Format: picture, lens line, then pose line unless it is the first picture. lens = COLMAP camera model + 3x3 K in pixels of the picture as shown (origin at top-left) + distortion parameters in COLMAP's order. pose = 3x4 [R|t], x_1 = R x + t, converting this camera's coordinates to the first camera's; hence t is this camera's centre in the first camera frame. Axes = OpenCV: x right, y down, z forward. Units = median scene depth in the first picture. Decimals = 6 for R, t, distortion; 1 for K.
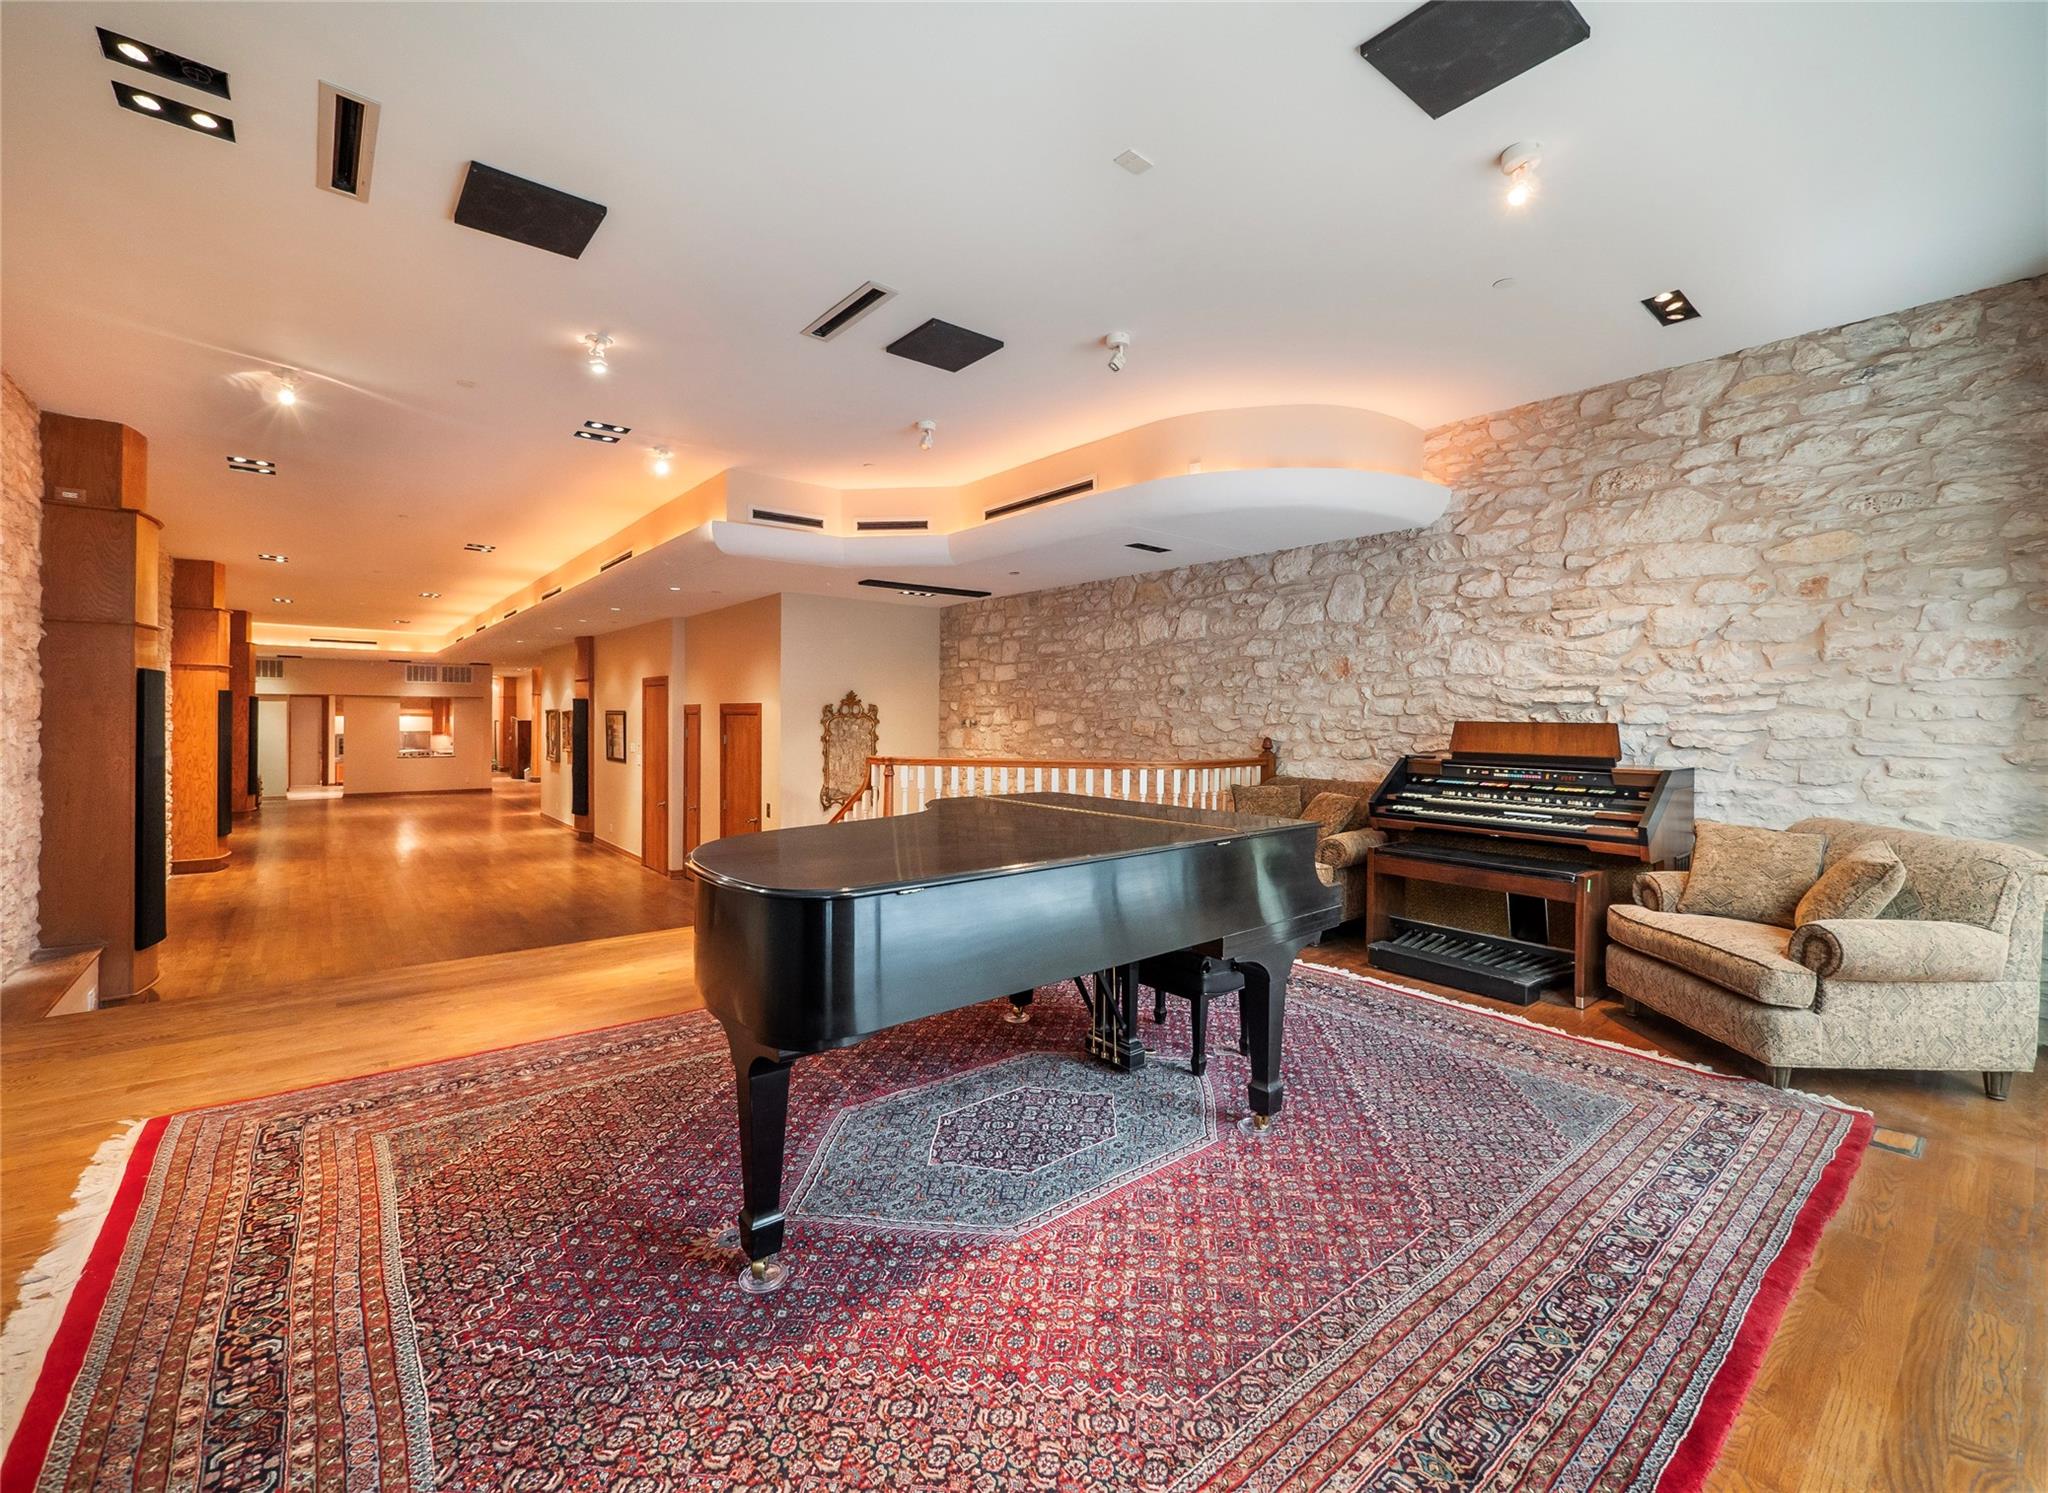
lens RADIAL K [[865.7, 0, 1018.3], [0, 865.7, 721.0], [0, 0, 1]] dist [0.000254, 0.000150]
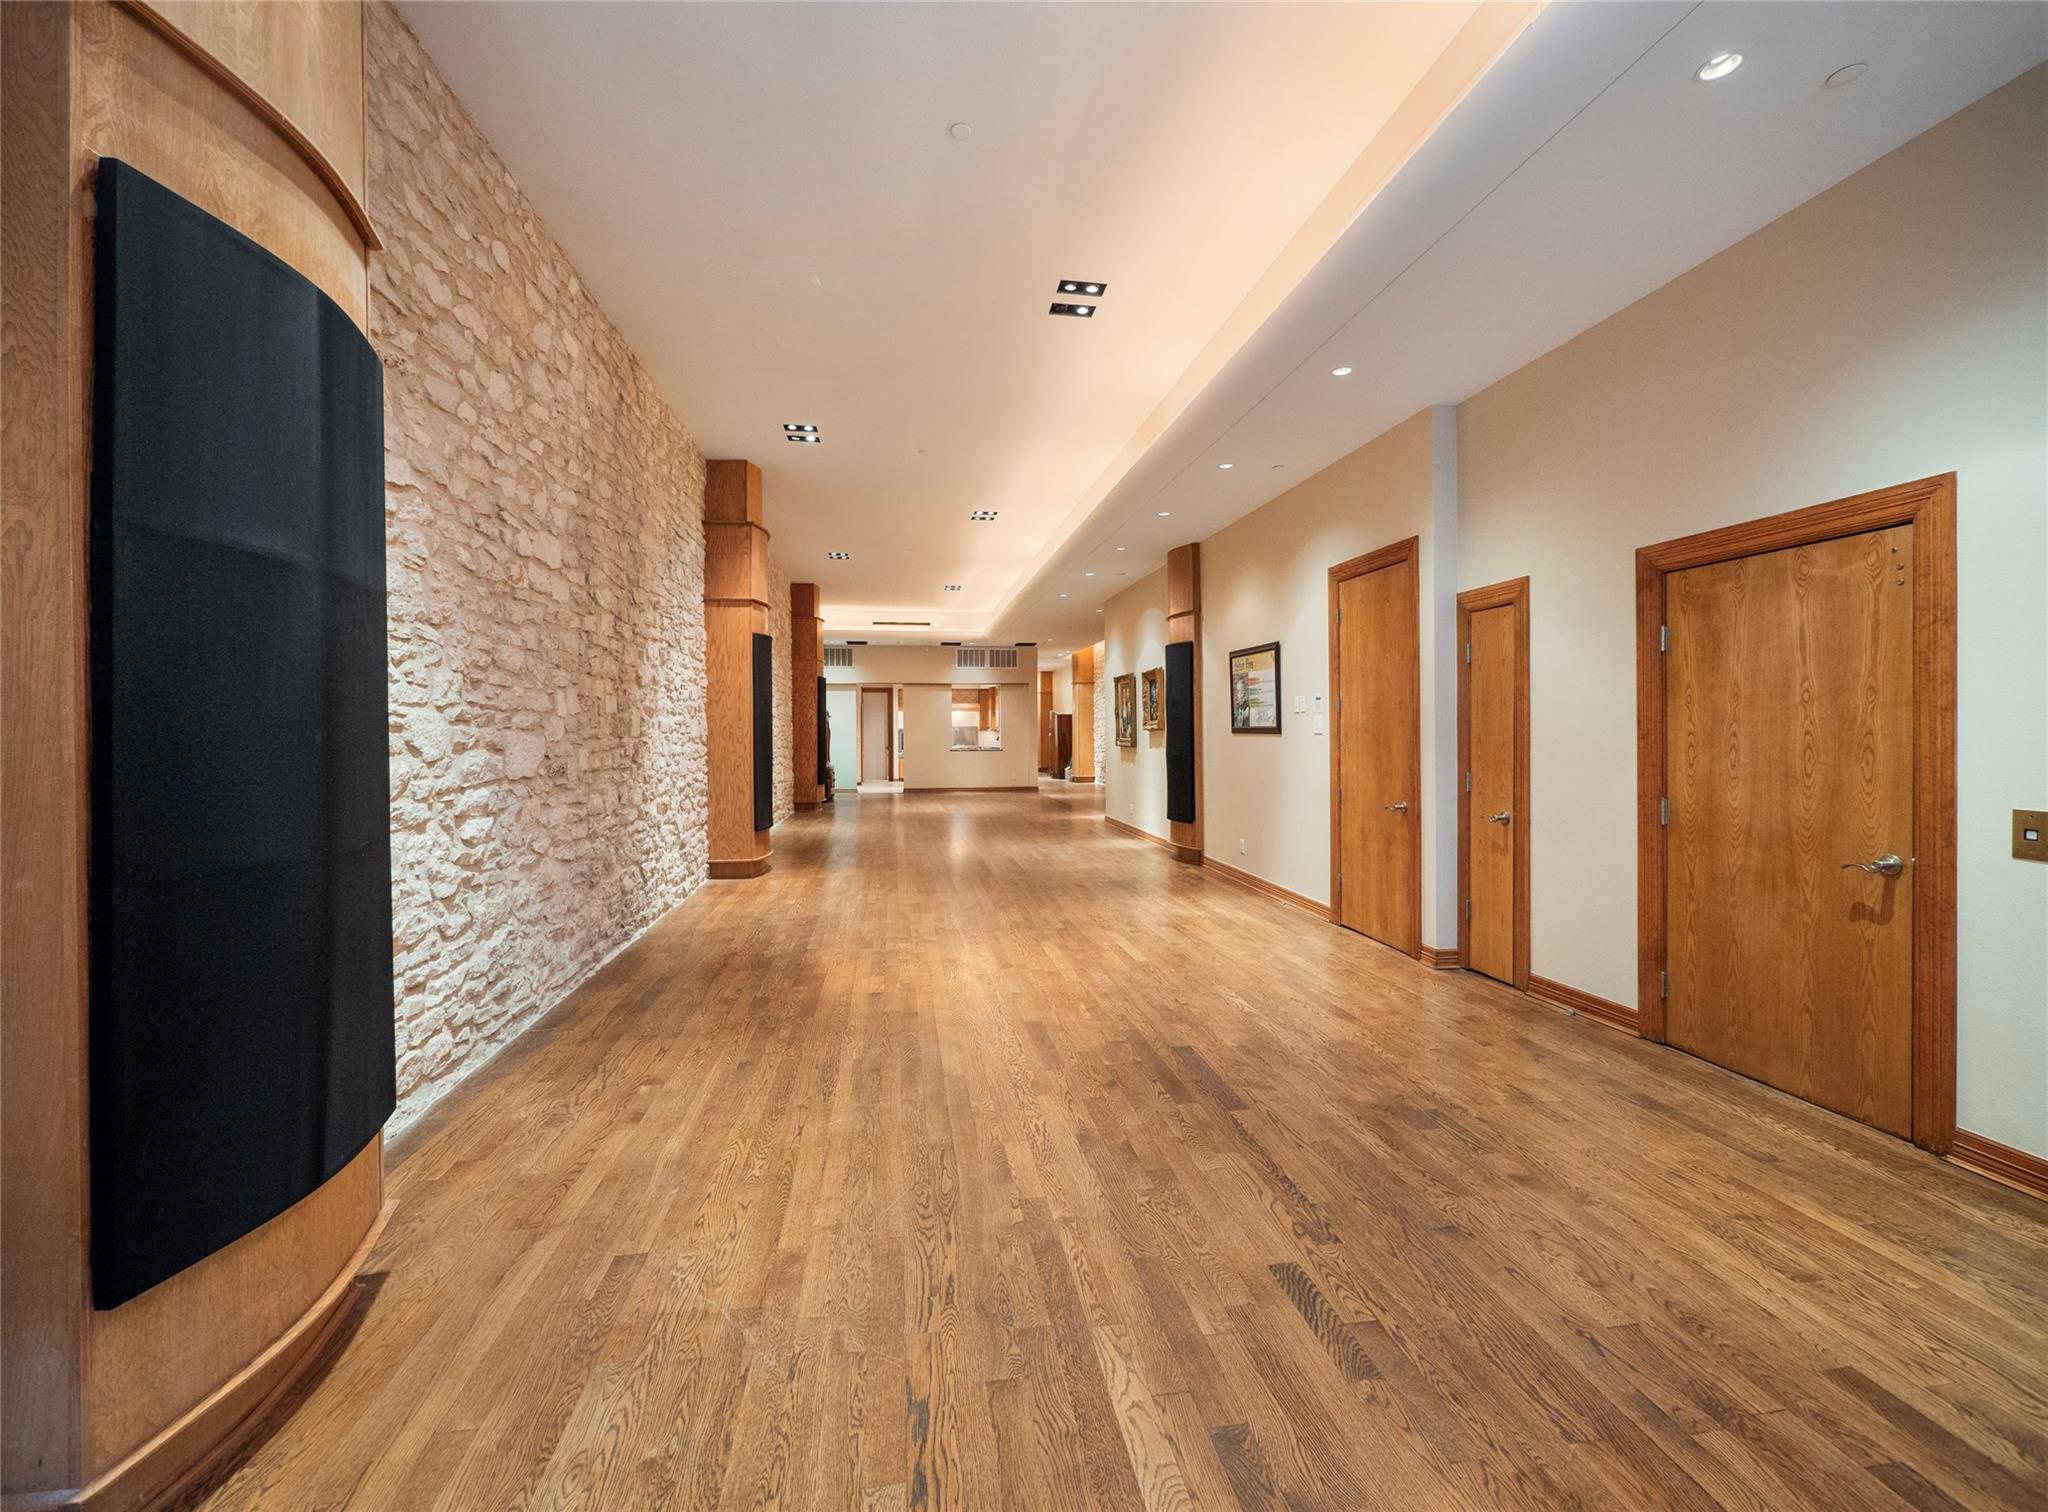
lens RADIAL K [[880.4, 0, 1022.7], [0, 880.4, 725.1], [0, 0, 1]] dist [-0.000075, 0.000131]
pose [[0.858666, -0.014928, -0.512318, -0.392718], [0.009775, 0.999871, -0.012750, 0.063202], [0.512442, 0.005940, 0.858701, 0.542823]]
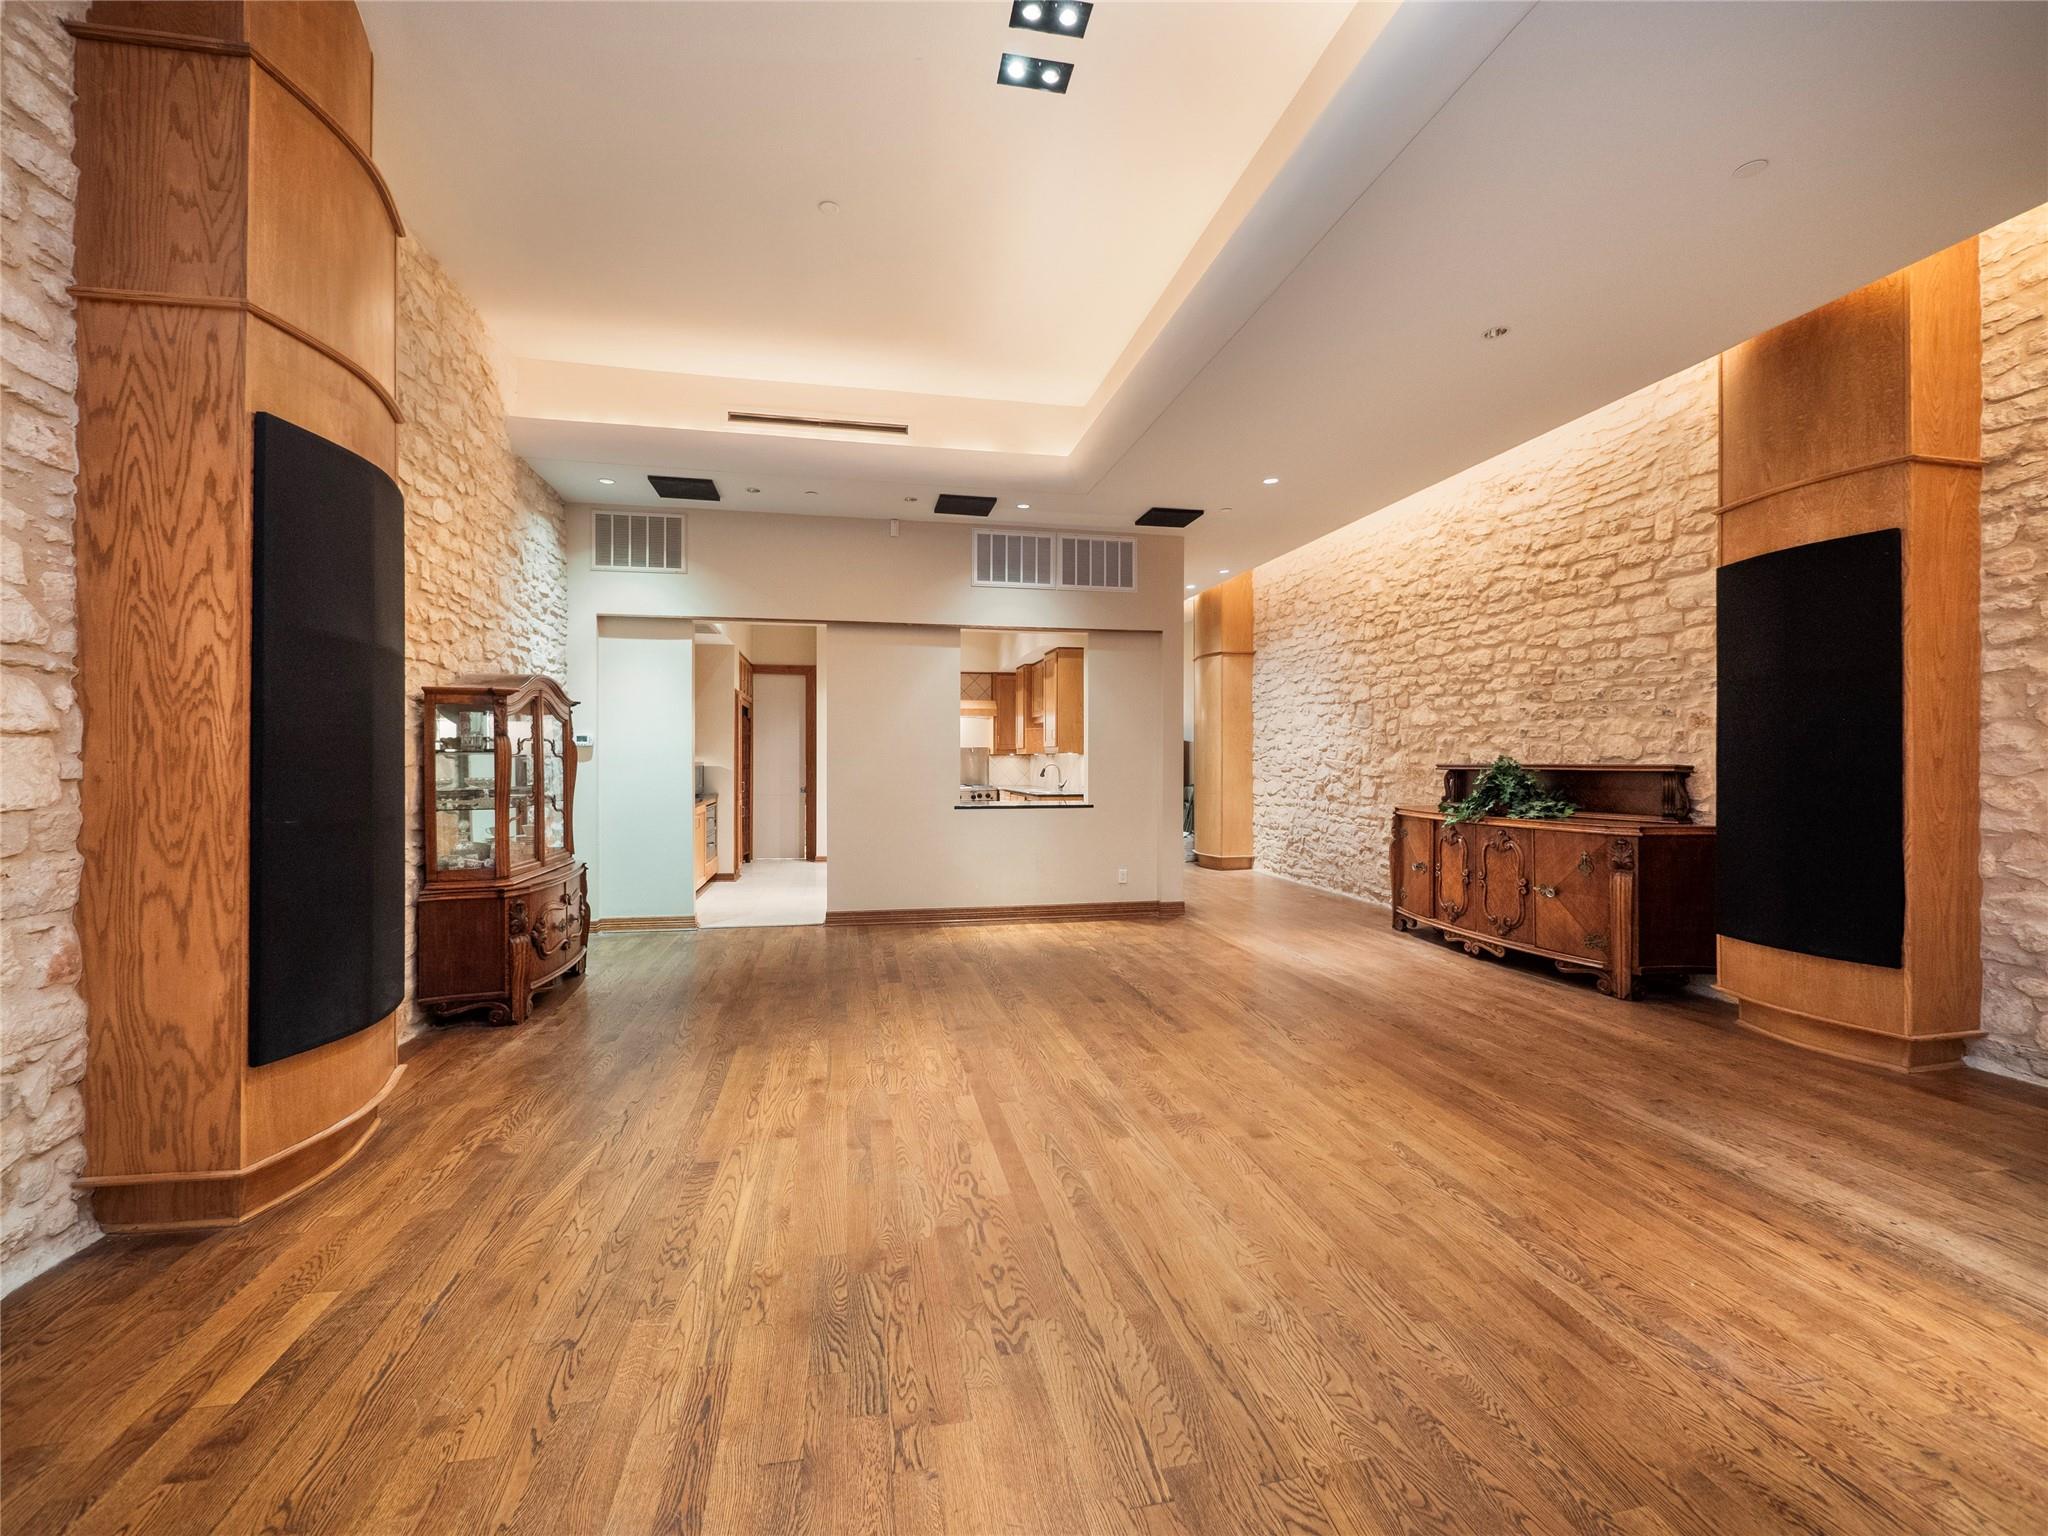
lens RADIAL K [[865.4, 0, 1022.3], [0, 865.4, 759.2], [0, 0, 1]] dist [-0.000008, 0.000118]
pose [[0.883642, -0.005611, -0.468129, -1.238372], [0.001835, 0.999962, -0.008522, 0.060386], [0.468159, 0.006672, 0.883619, 1.652118]]
